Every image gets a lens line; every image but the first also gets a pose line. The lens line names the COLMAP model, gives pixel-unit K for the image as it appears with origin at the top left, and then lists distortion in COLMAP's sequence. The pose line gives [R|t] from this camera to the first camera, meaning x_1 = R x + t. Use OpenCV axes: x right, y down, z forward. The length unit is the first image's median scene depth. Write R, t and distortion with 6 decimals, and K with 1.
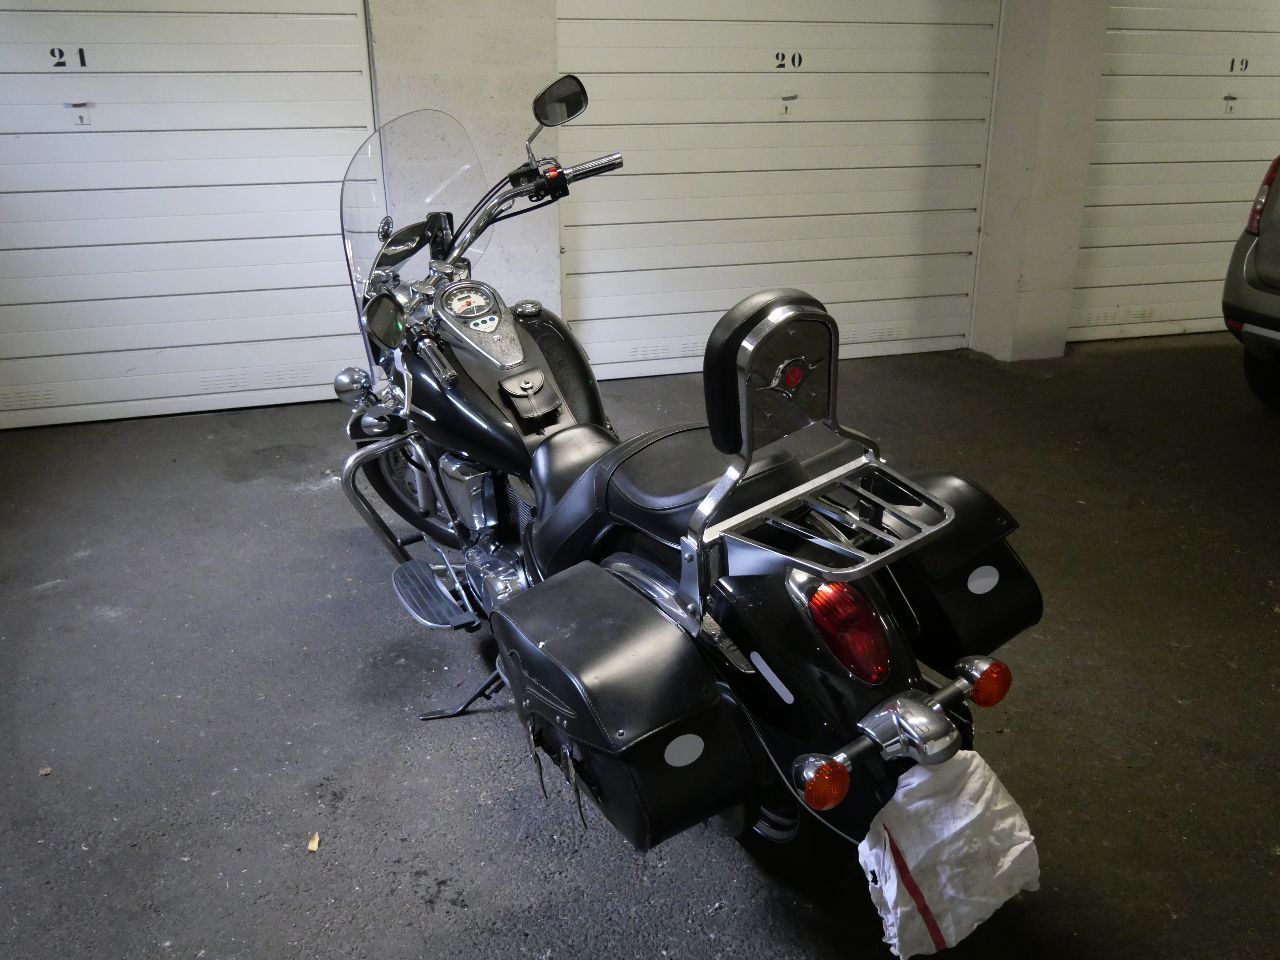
lens RADIAL K [[1081.3, 0, 640.2], [0, 1081.3, 497.3], [0, 0, 1]] dist [-0.038441, 0.030474]
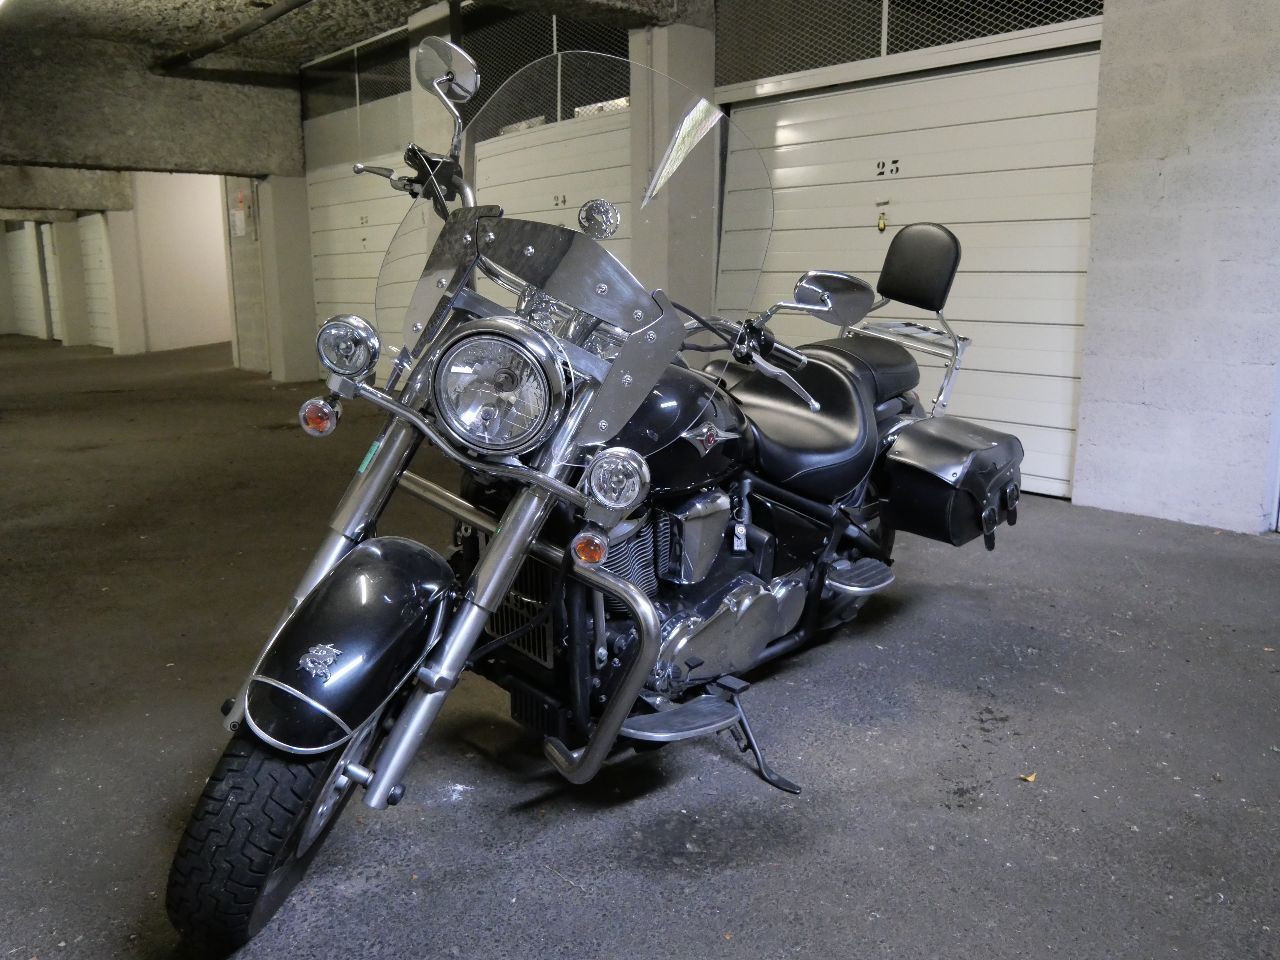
lens RADIAL K [[1081.3, 0, 640.2], [0, 1081.3, 497.3], [0, 0, 1]] dist [-0.038441, 0.030474]
pose [[-0.377495, -0.174337, 0.909453, -0.859882], [0.333292, 0.890719, 0.309089, -0.291444], [-0.863953, 0.419792, -0.278137, 1.219780]]
